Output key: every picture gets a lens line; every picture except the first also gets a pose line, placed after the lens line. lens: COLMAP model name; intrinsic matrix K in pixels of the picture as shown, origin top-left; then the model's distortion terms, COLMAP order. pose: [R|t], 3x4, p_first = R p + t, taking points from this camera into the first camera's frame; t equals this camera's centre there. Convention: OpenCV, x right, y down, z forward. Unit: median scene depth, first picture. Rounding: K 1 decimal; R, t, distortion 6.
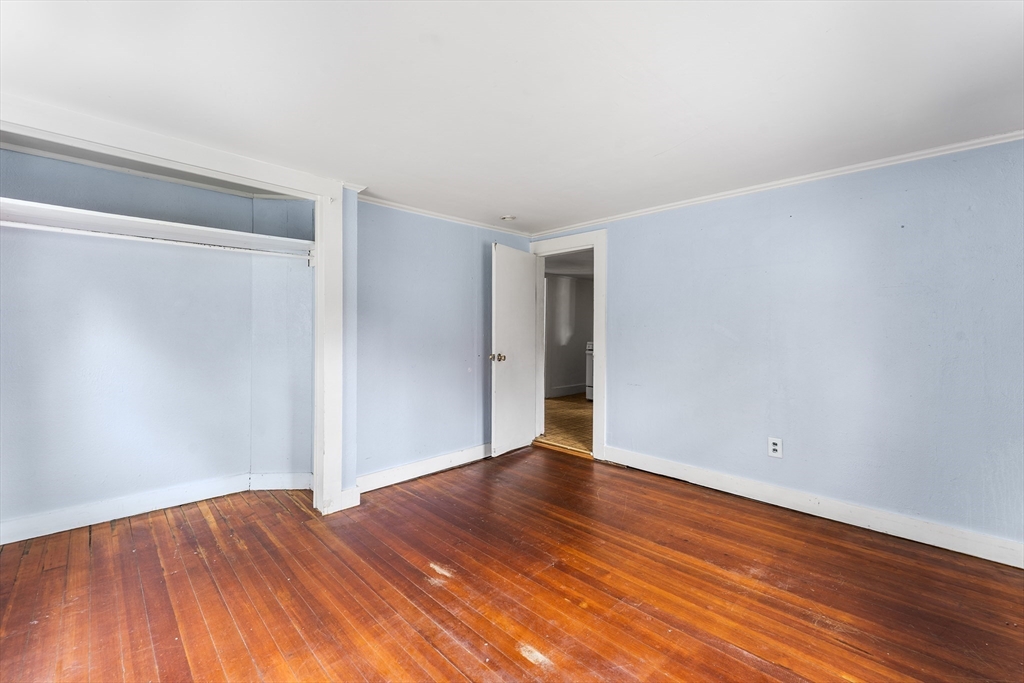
lens RADIAL K [[425.3, 0, 510.8], [0, 425.3, 337.1], [0, 0, 1]] dist [-0.001261, 0.000005]
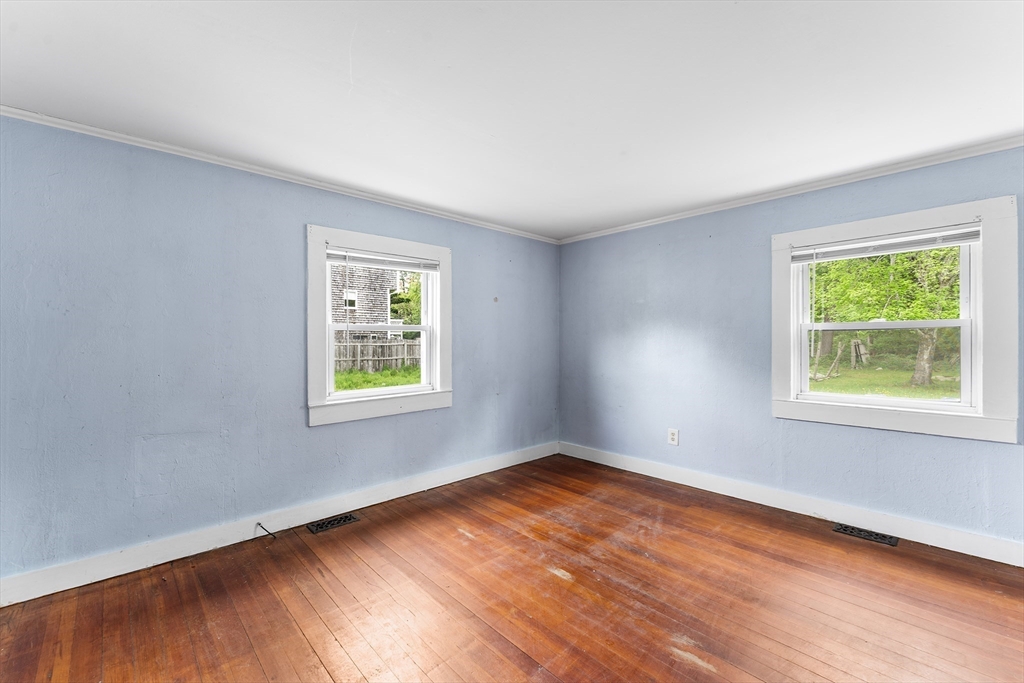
lens RADIAL K [[425.3, 0, 509.8], [0, 425.3, 340.7], [0, 0, 1]] dist [-0.001261, 0.000005]
pose [[-0.999585, -0.000738, 0.028797, 0.156999], [-0.000043, 0.999709, 0.024111, -0.030899], [-0.028806, 0.024099, -0.999294, 2.048466]]
